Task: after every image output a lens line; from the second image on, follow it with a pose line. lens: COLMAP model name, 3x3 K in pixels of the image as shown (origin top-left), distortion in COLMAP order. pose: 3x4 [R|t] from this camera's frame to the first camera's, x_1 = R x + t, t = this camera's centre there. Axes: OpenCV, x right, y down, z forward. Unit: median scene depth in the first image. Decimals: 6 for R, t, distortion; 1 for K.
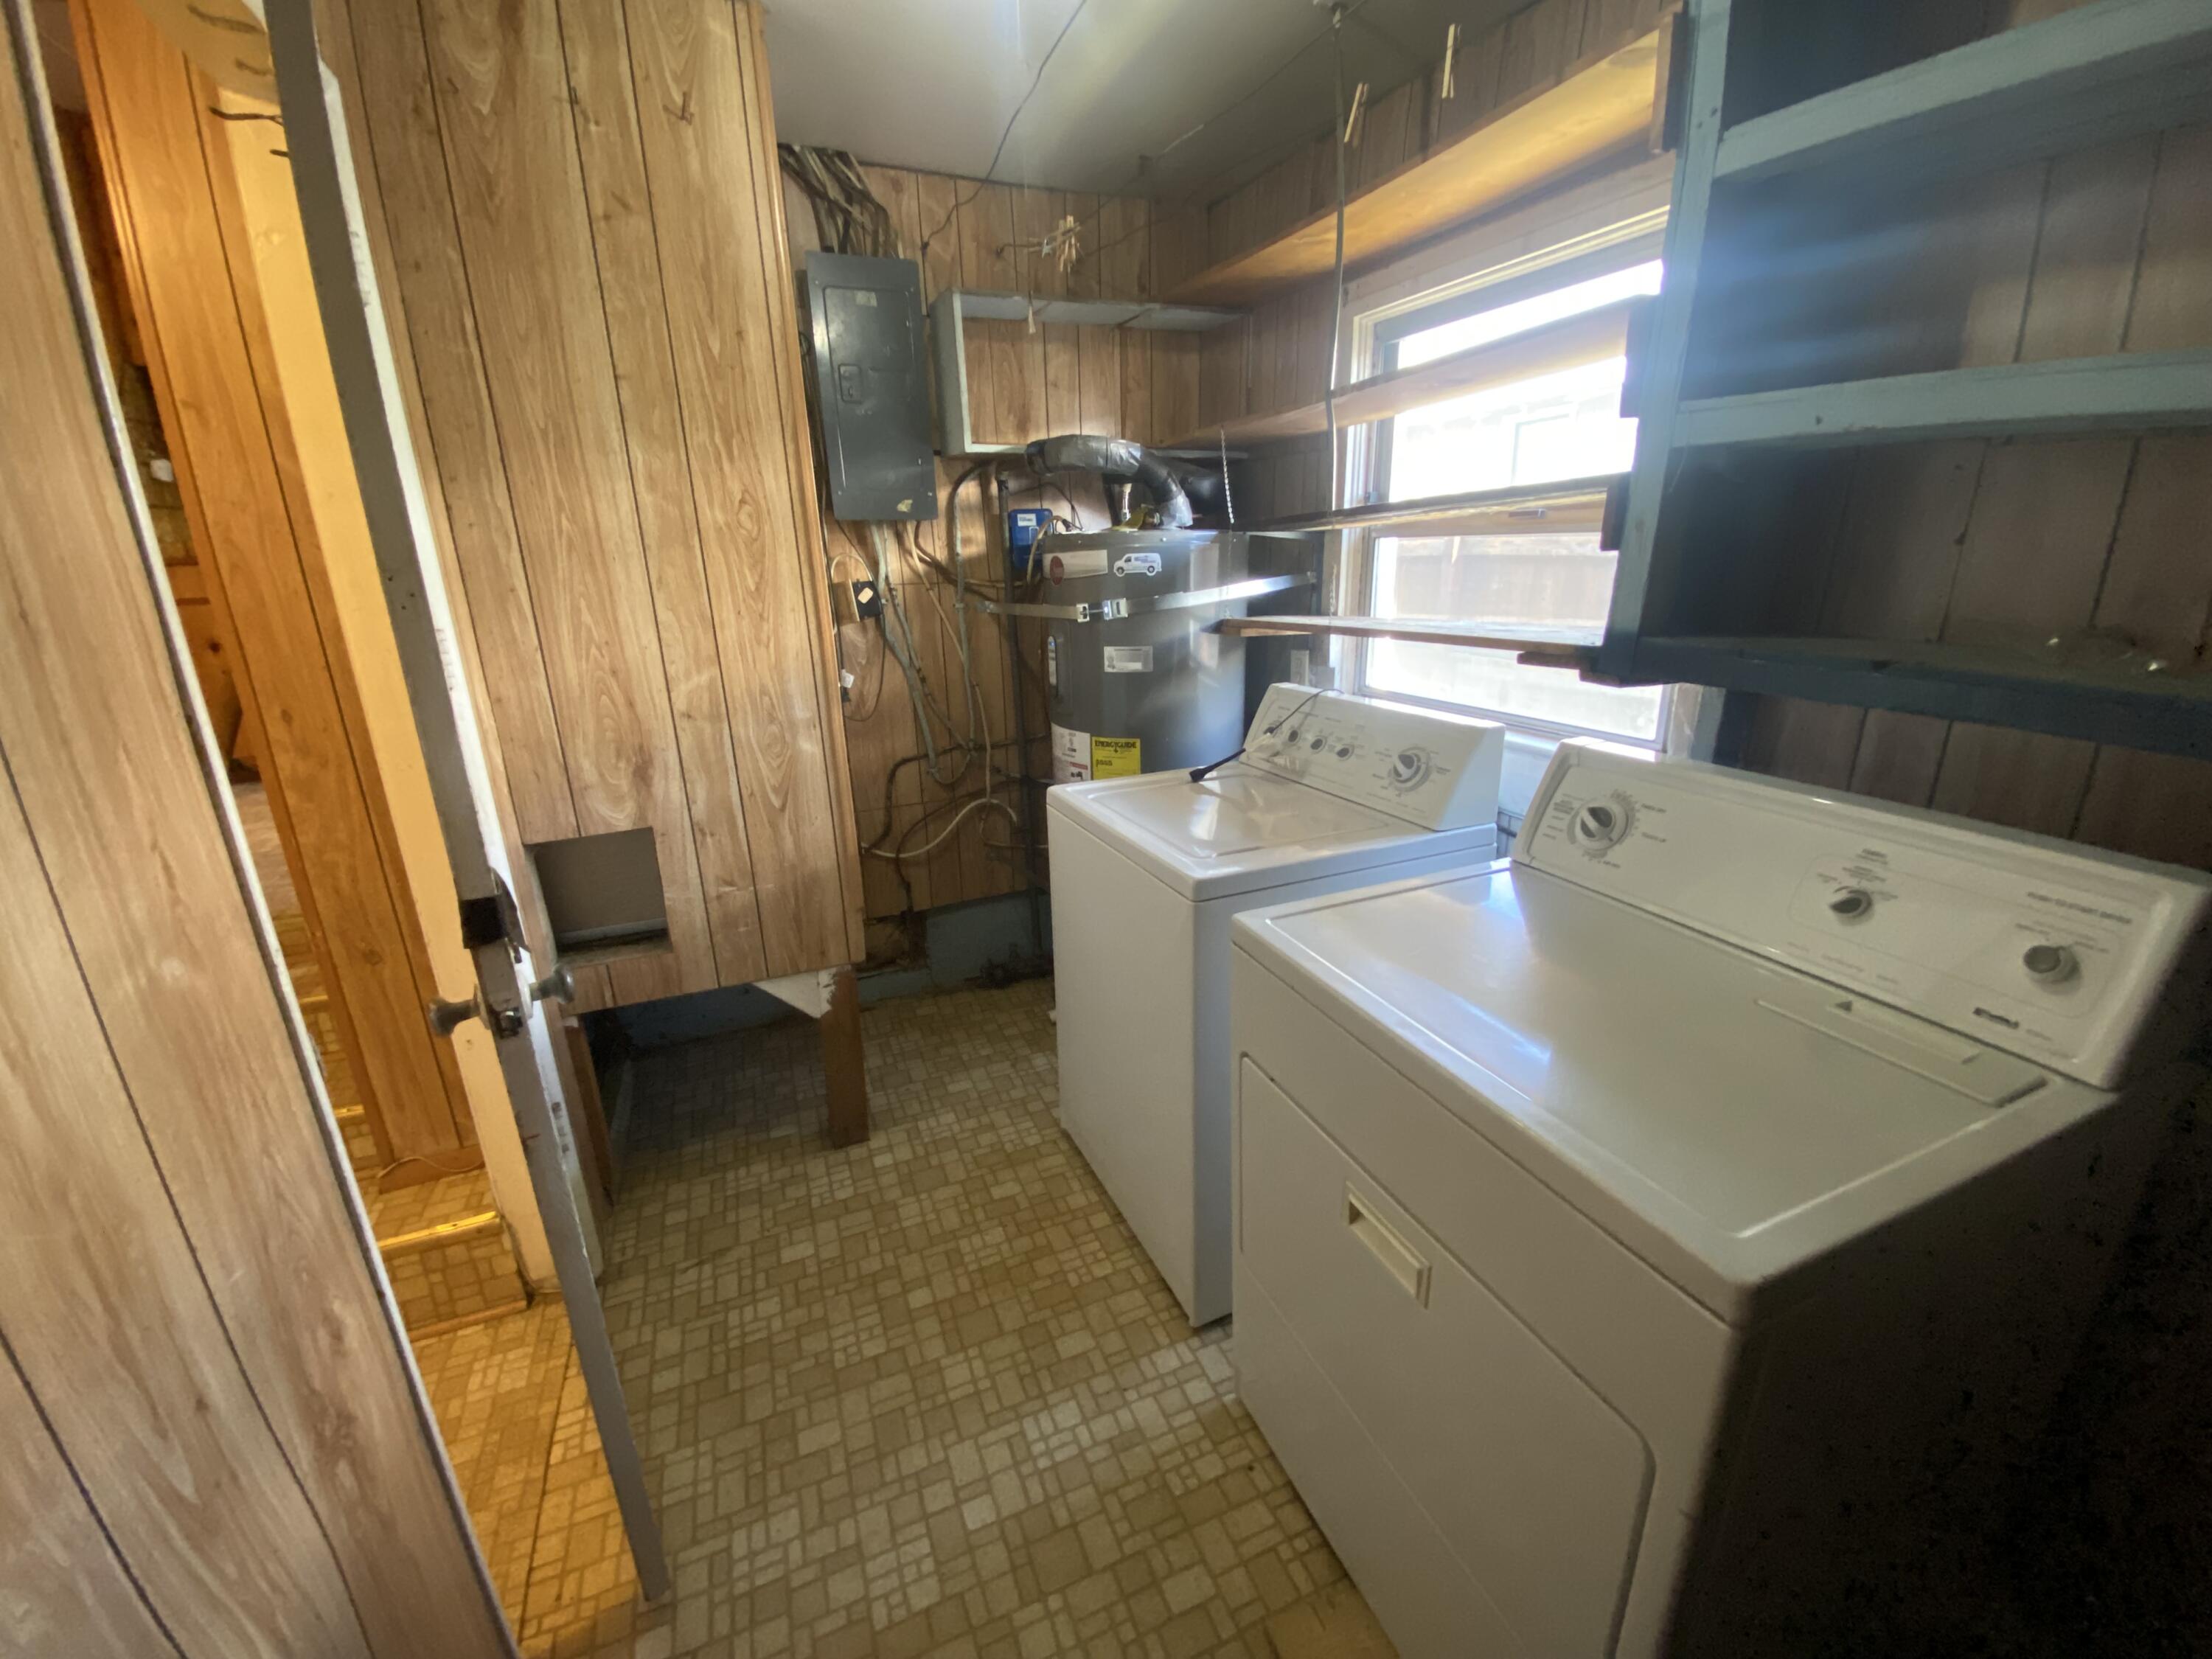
lens RADIAL K [[895.6, 0, 1110.9], [0, 895.6, 821.8], [0, 0, 1]] dist [0.055393, -0.034436]
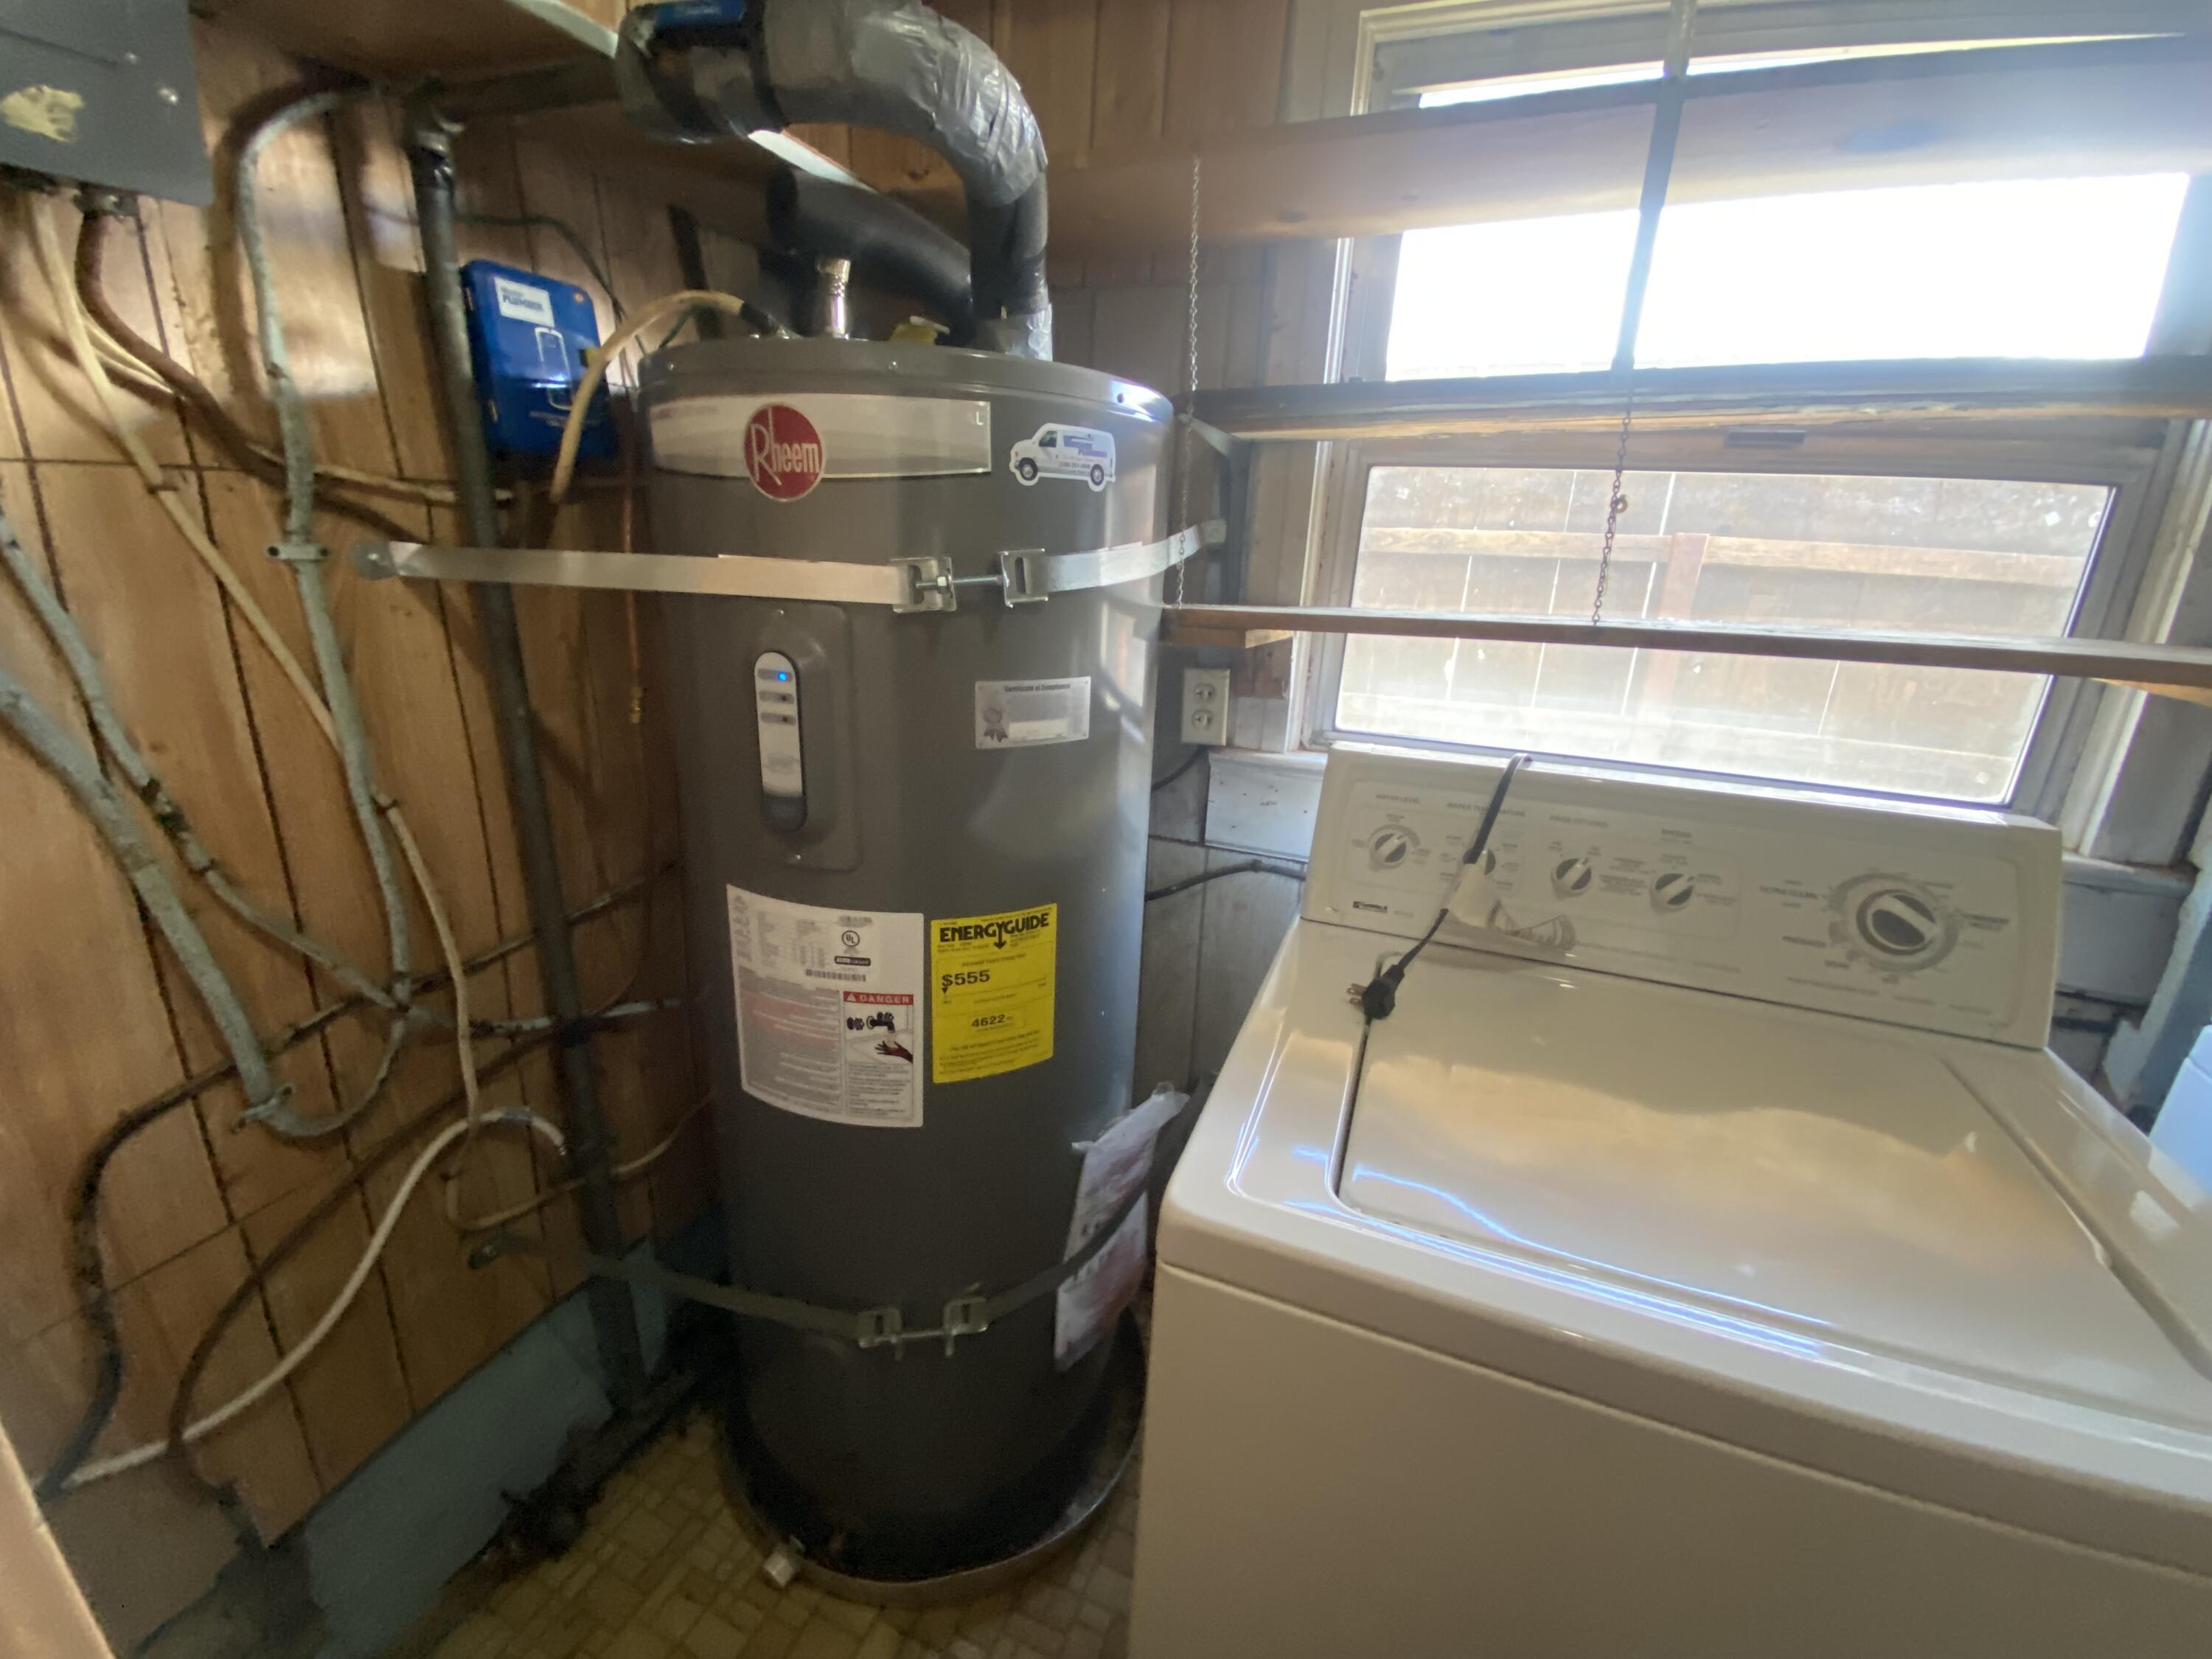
lens RADIAL K [[895.6, 0, 1110.9], [0, 895.6, 821.8], [0, 0, 1]] dist [0.055393, -0.034436]
pose [[0.720527, -0.152111, 0.676537, -0.195897], [0.146021, 0.987050, 0.066411, -0.136570], [-0.677878, 0.050938, 0.733408, 0.615190]]
